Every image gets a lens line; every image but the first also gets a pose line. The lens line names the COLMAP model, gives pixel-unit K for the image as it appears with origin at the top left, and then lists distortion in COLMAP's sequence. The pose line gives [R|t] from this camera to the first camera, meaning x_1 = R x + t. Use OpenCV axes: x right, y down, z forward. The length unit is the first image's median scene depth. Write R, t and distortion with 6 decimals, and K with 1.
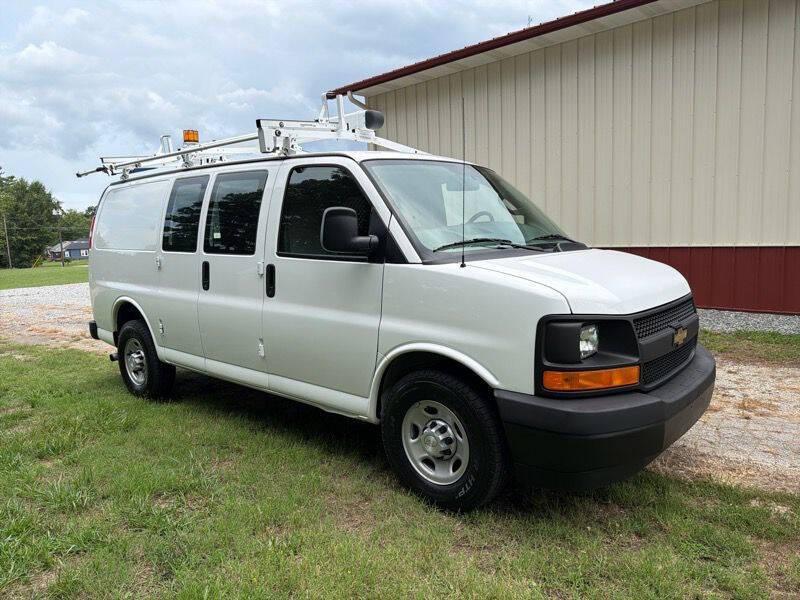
lens RADIAL K [[580.0, 0, 401.8], [0, 580.0, 294.9], [0, 0, 1]] dist [-0.003832, -0.002079]
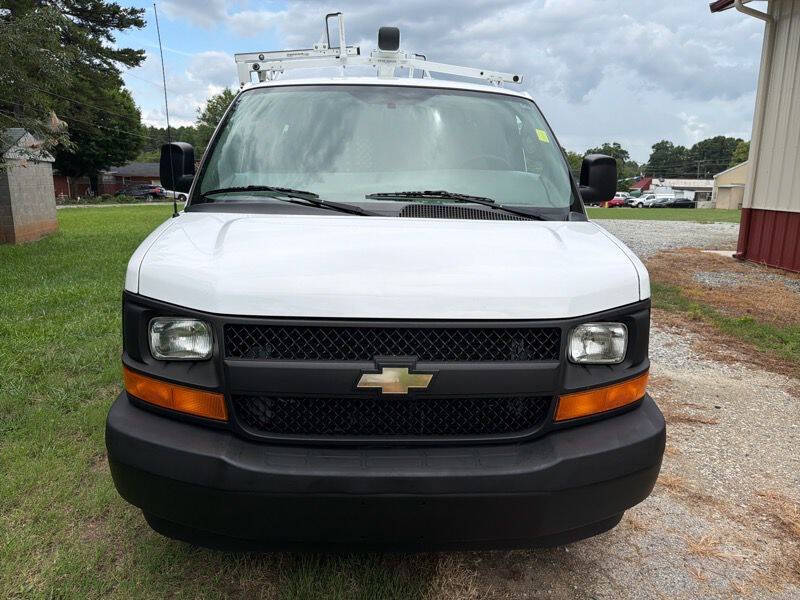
lens RADIAL K [[580.0, 0, 401.8], [0, 580.0, 294.9], [0, 0, 1]] dist [-0.003832, -0.002079]
pose [[0.683991, 0.192914, -0.703520, 0.681056], [-0.127065, 0.981163, 0.145509, -0.074236], [0.718339, -0.010134, 0.695619, 0.484826]]
